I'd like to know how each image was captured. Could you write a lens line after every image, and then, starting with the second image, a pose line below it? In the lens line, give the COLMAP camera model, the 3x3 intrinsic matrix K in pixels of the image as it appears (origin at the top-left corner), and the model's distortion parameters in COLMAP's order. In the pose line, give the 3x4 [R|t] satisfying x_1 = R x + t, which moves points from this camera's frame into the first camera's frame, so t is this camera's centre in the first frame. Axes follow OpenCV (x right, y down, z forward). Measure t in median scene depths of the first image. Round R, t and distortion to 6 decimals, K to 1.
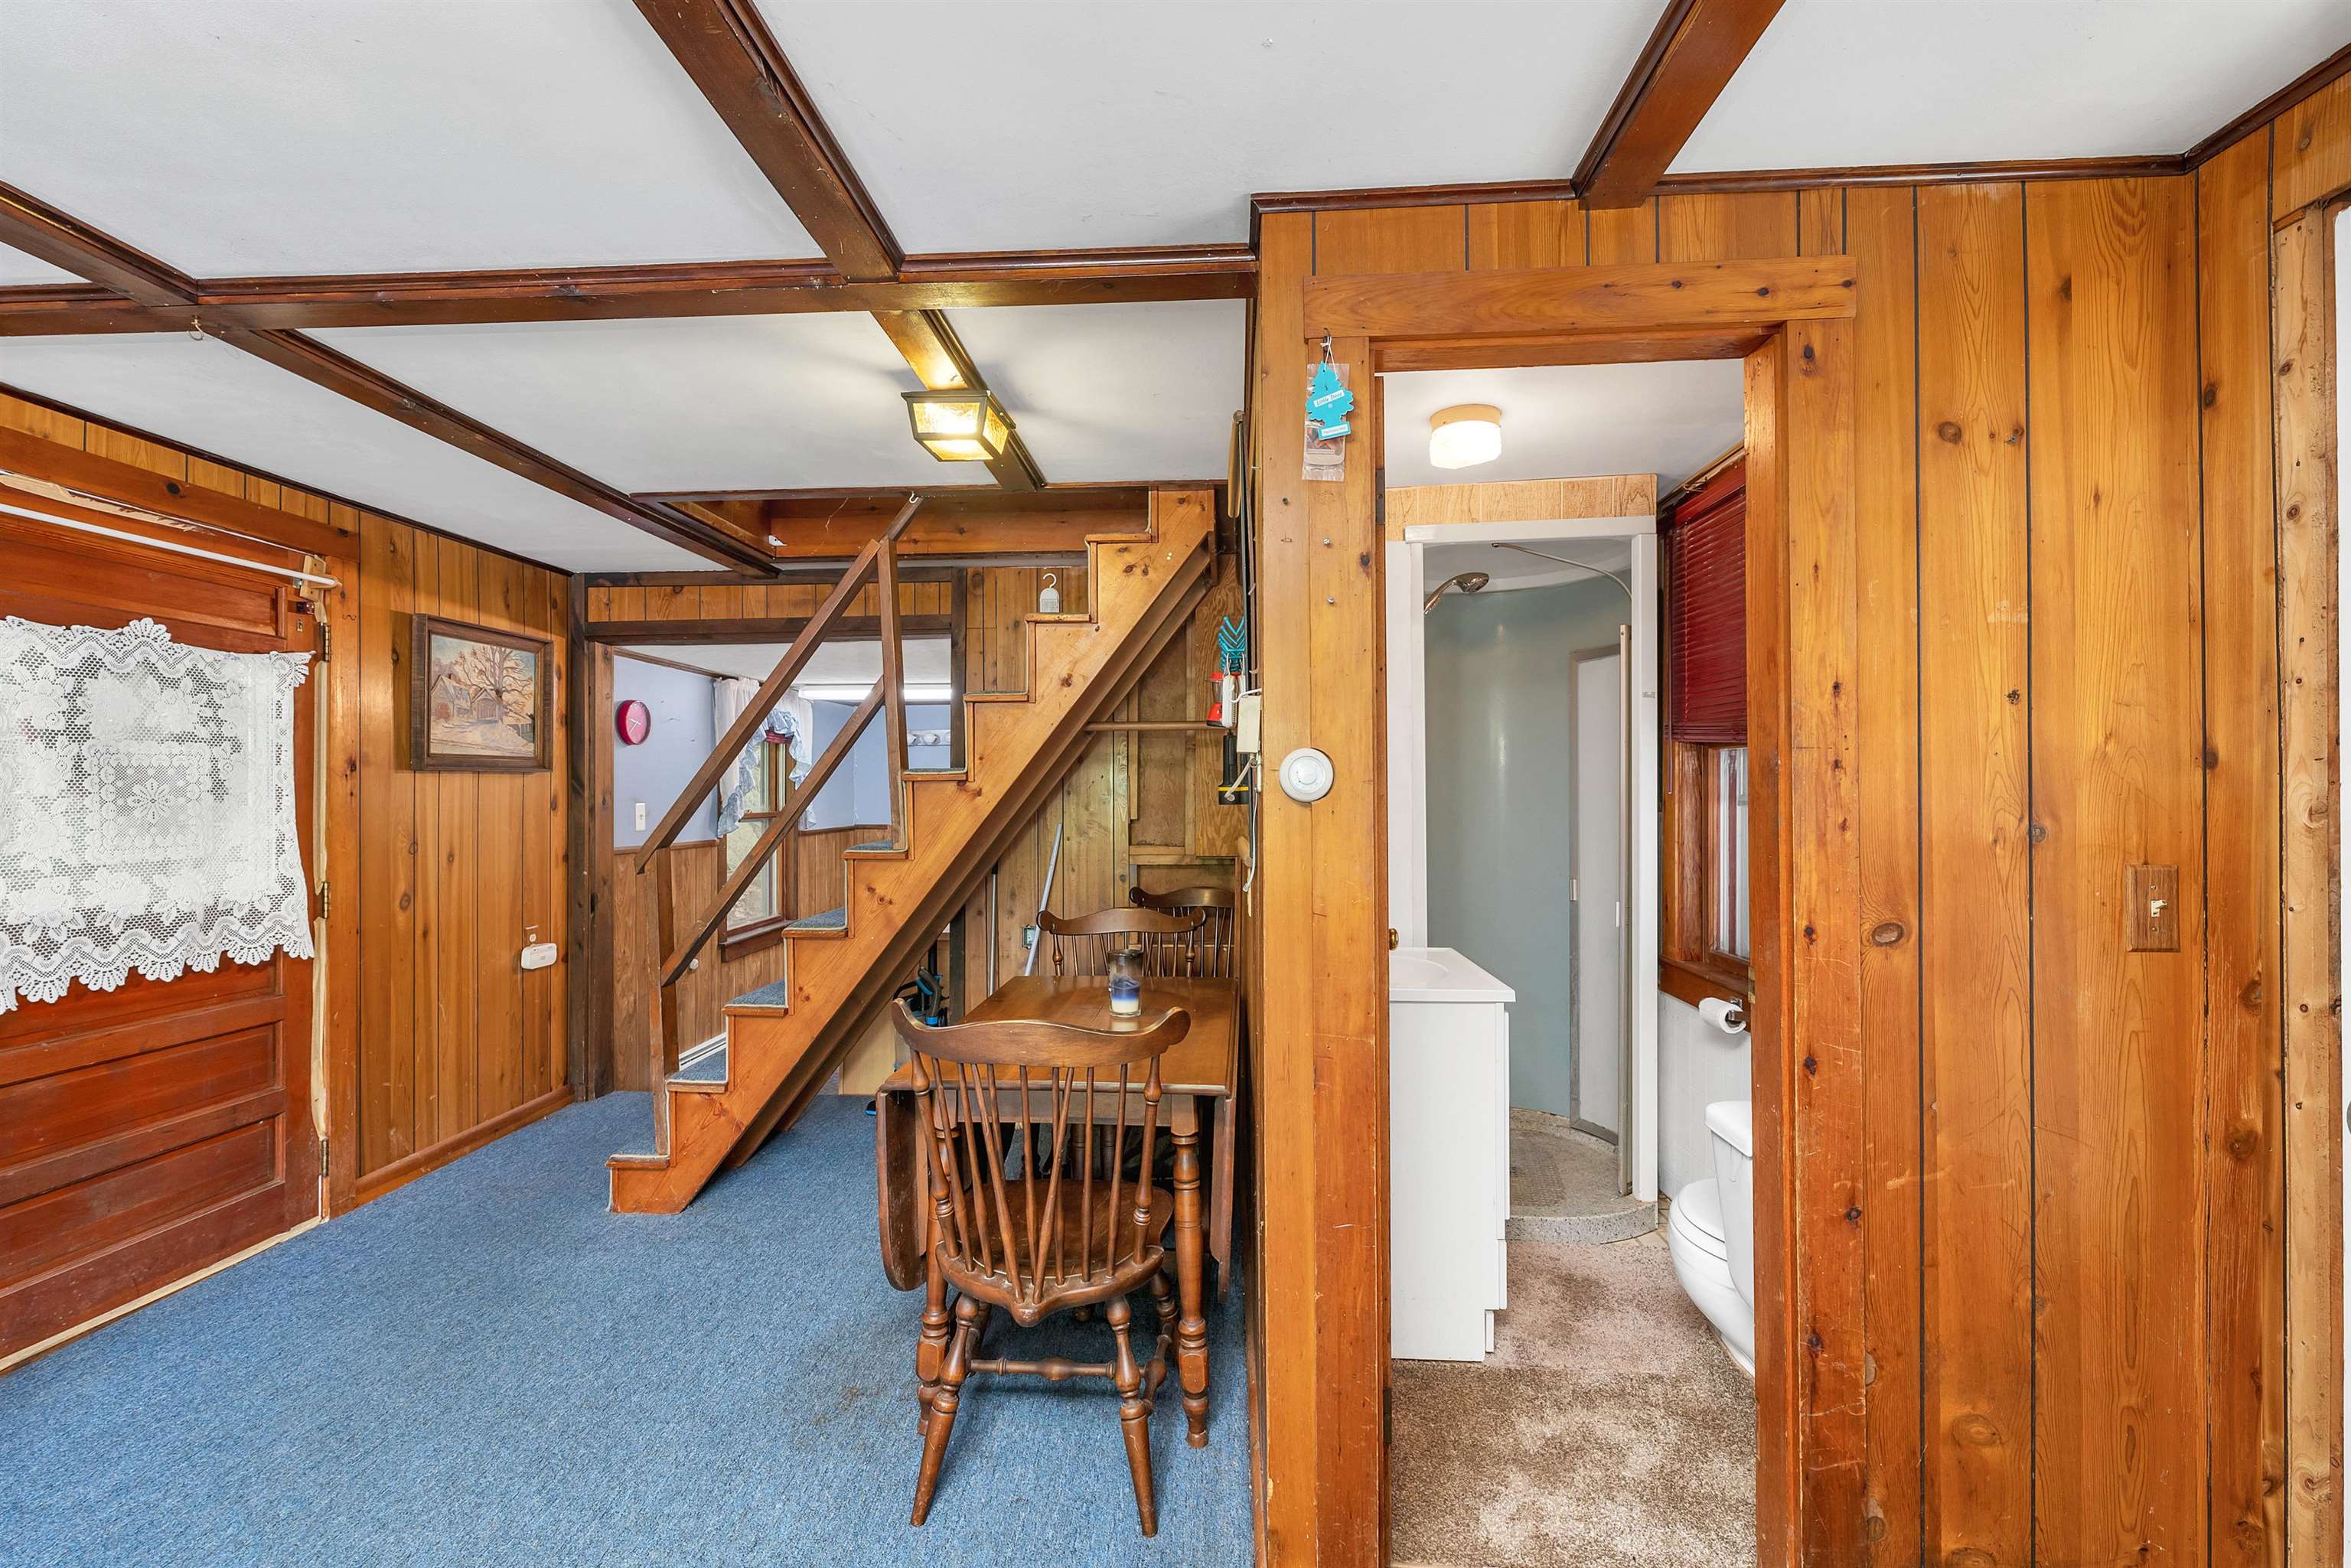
lens RADIAL K [[1012.9, 0, 1163.3], [0, 1012.9, 800.5], [0, 0, 1]] dist [0.001952, -0.000729]
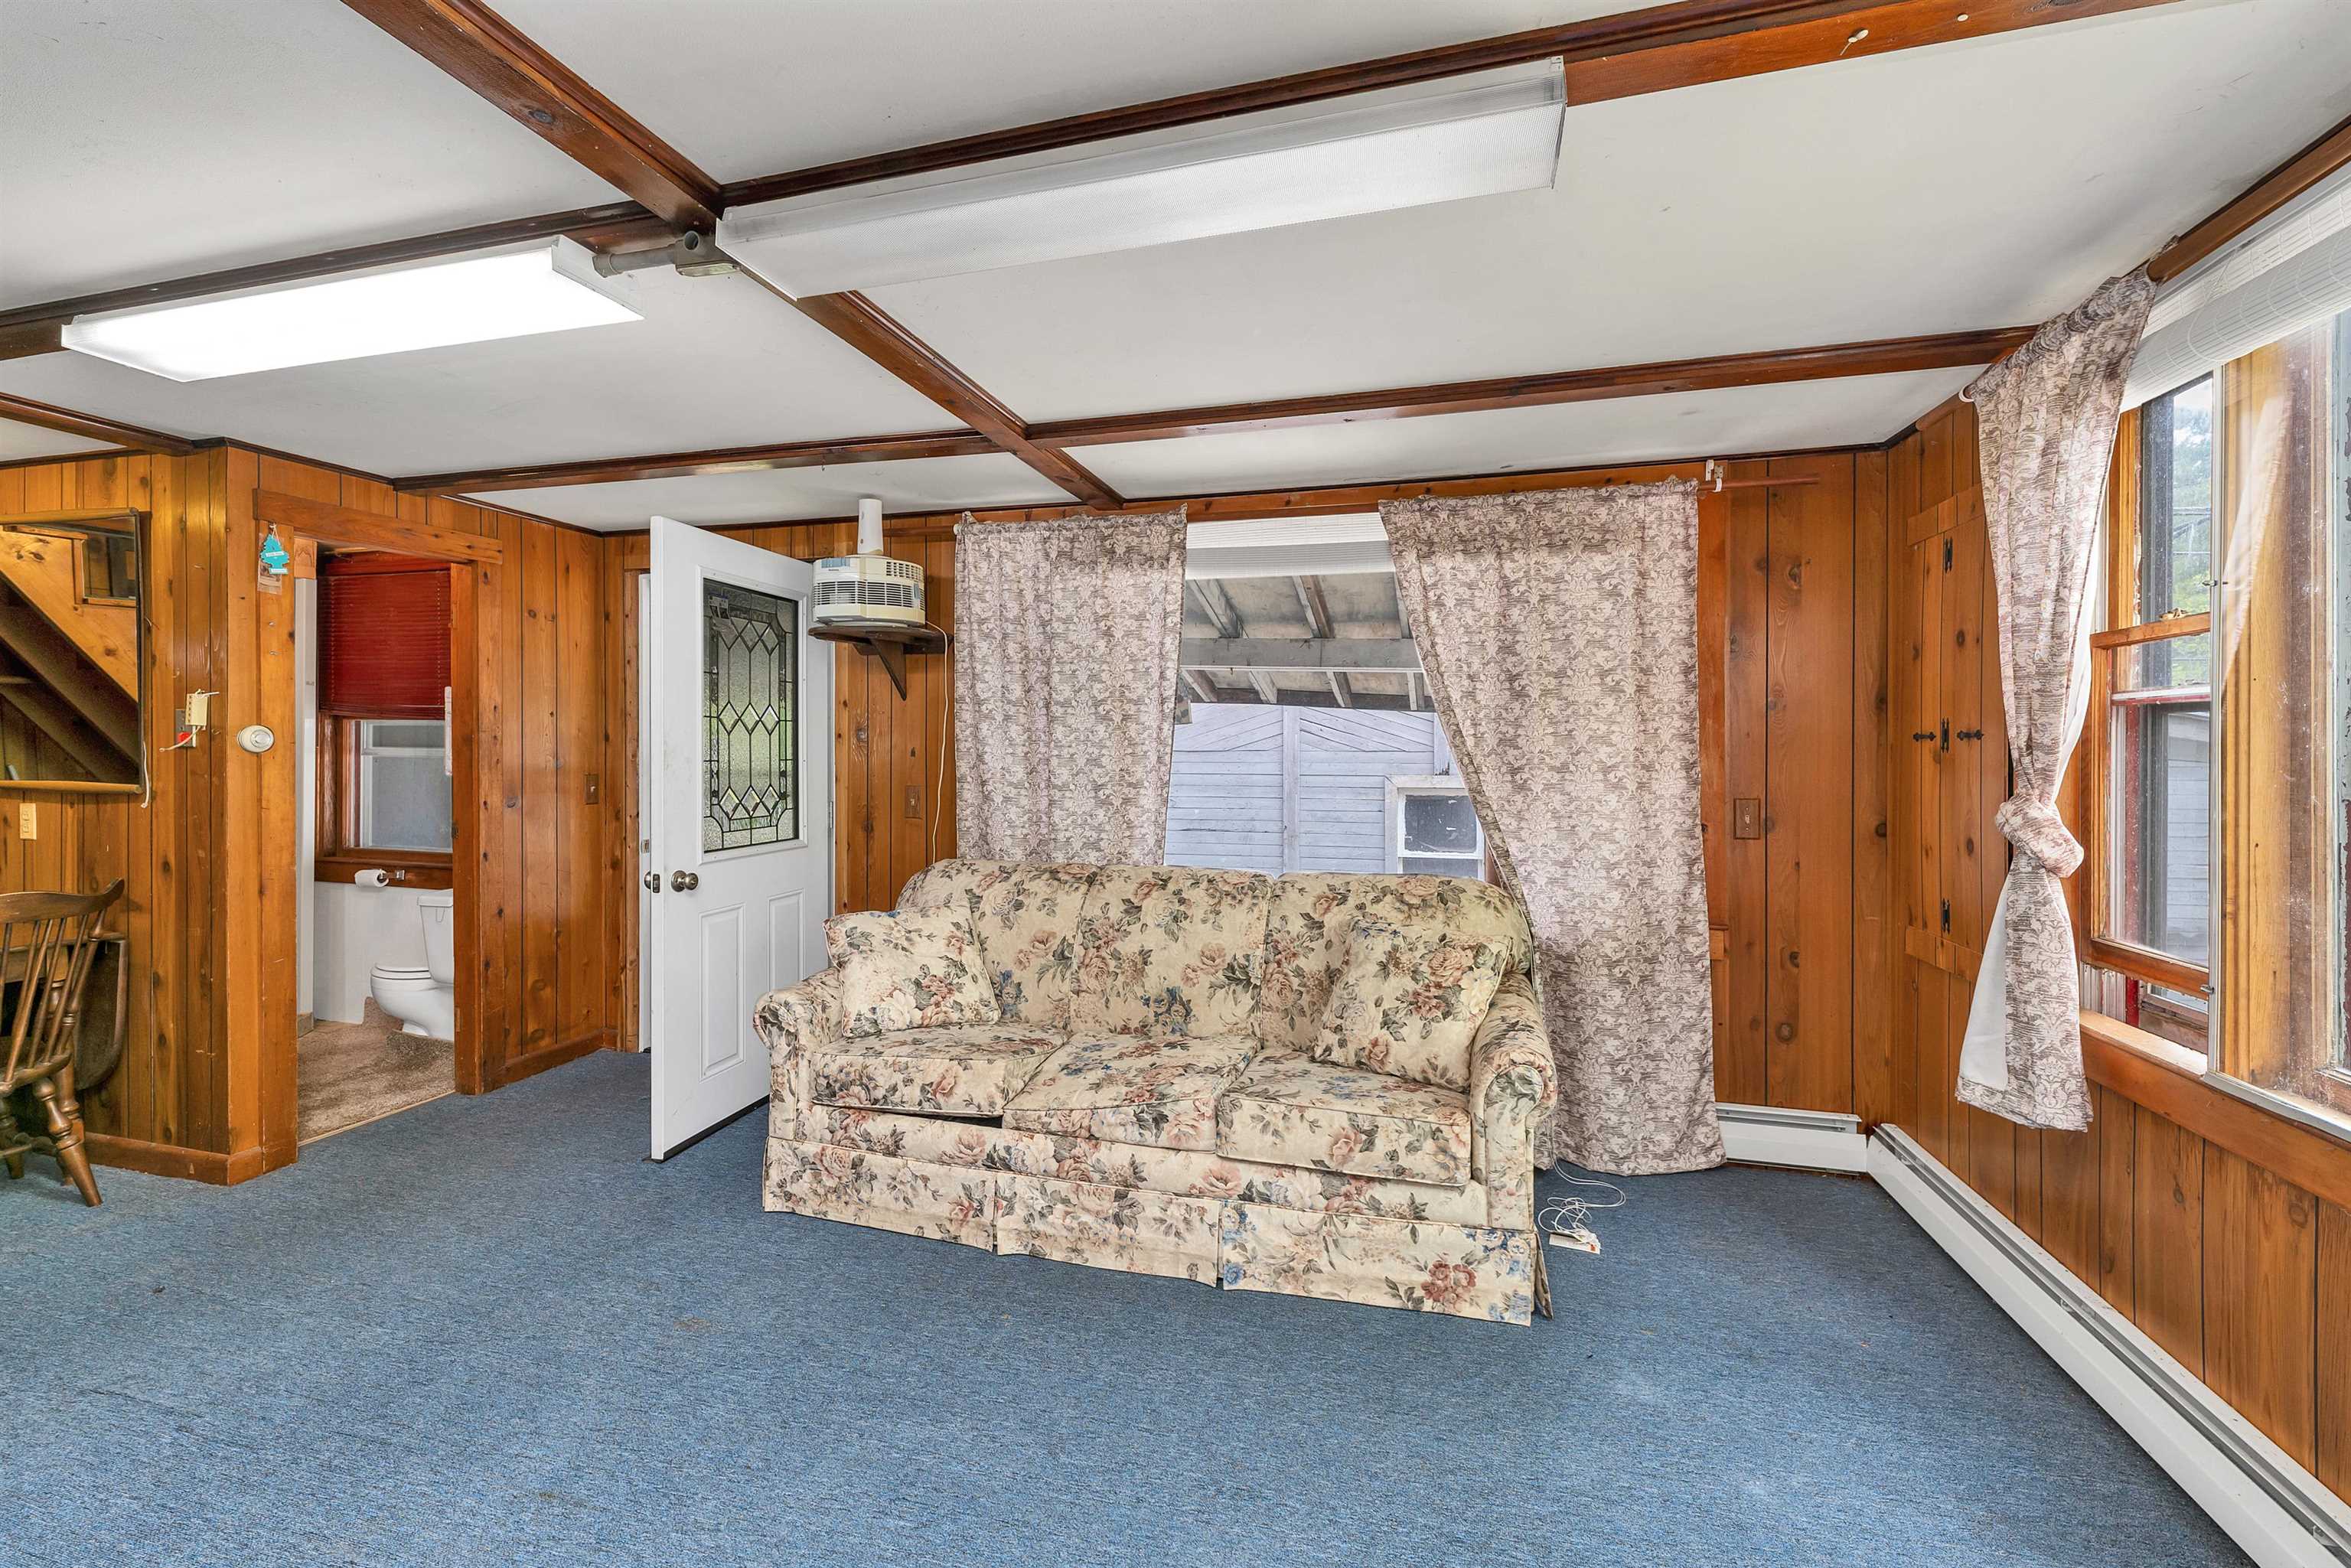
lens RADIAL K [[1012.9, 0, 1163.0], [0, 1012.9, 739.5], [0, 0, 1]] dist [0.001952, -0.000729]
pose [[0.221213, 0.009379, 0.975180, -1.450171], [-0.000965, 0.999955, -0.009398, -0.010581], [-0.975225, 0.001138, 0.221212, -1.202490]]
